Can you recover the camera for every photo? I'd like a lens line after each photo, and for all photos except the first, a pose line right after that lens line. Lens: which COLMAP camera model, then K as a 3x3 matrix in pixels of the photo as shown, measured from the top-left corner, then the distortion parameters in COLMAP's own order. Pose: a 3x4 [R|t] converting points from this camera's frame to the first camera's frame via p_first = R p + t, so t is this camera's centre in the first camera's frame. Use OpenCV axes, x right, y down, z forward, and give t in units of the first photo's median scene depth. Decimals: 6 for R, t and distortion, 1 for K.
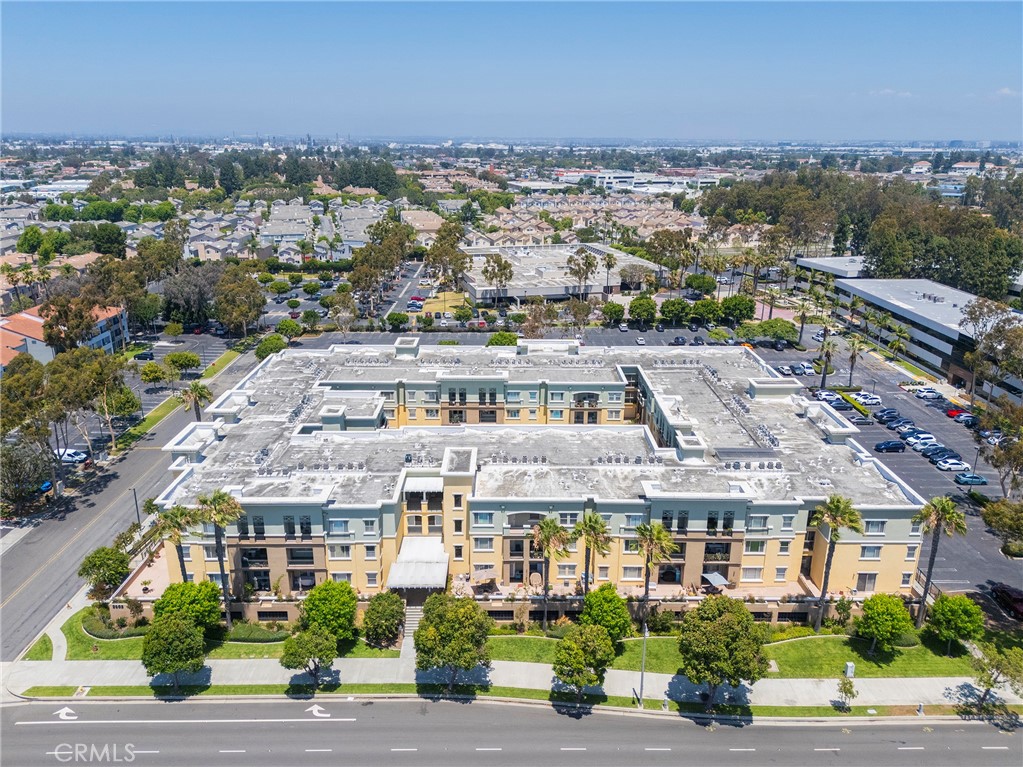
lens RADIAL K [[748.0, 0, 511.5], [0, 748.0, 383.5], [0, 0, 1]] dist [0.091942, -0.097651]
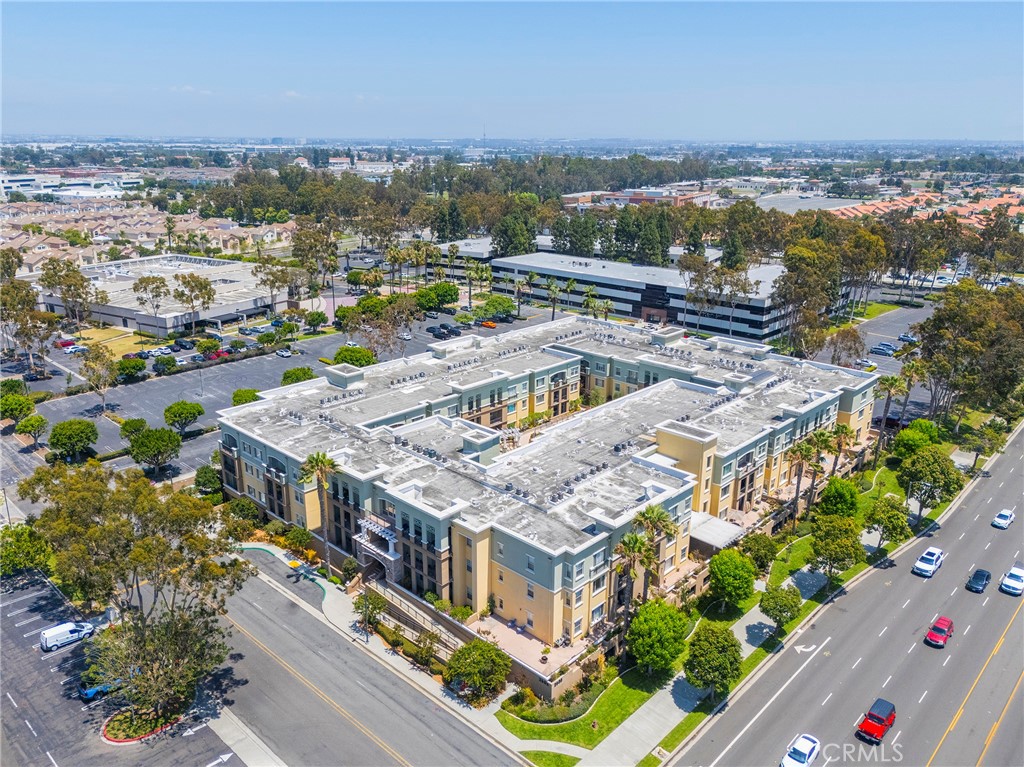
lens RADIAL K [[748.7, 0, 512.0], [0, 748.7, 383.5], [0, 0, 1]] dist [0.091942, -0.097651]
pose [[0.702068, -0.223951, 0.675979, -0.701182], [0.221553, 0.970843, 0.091535, -0.089009], [-0.676768, 0.085501, 0.731214, 0.237864]]
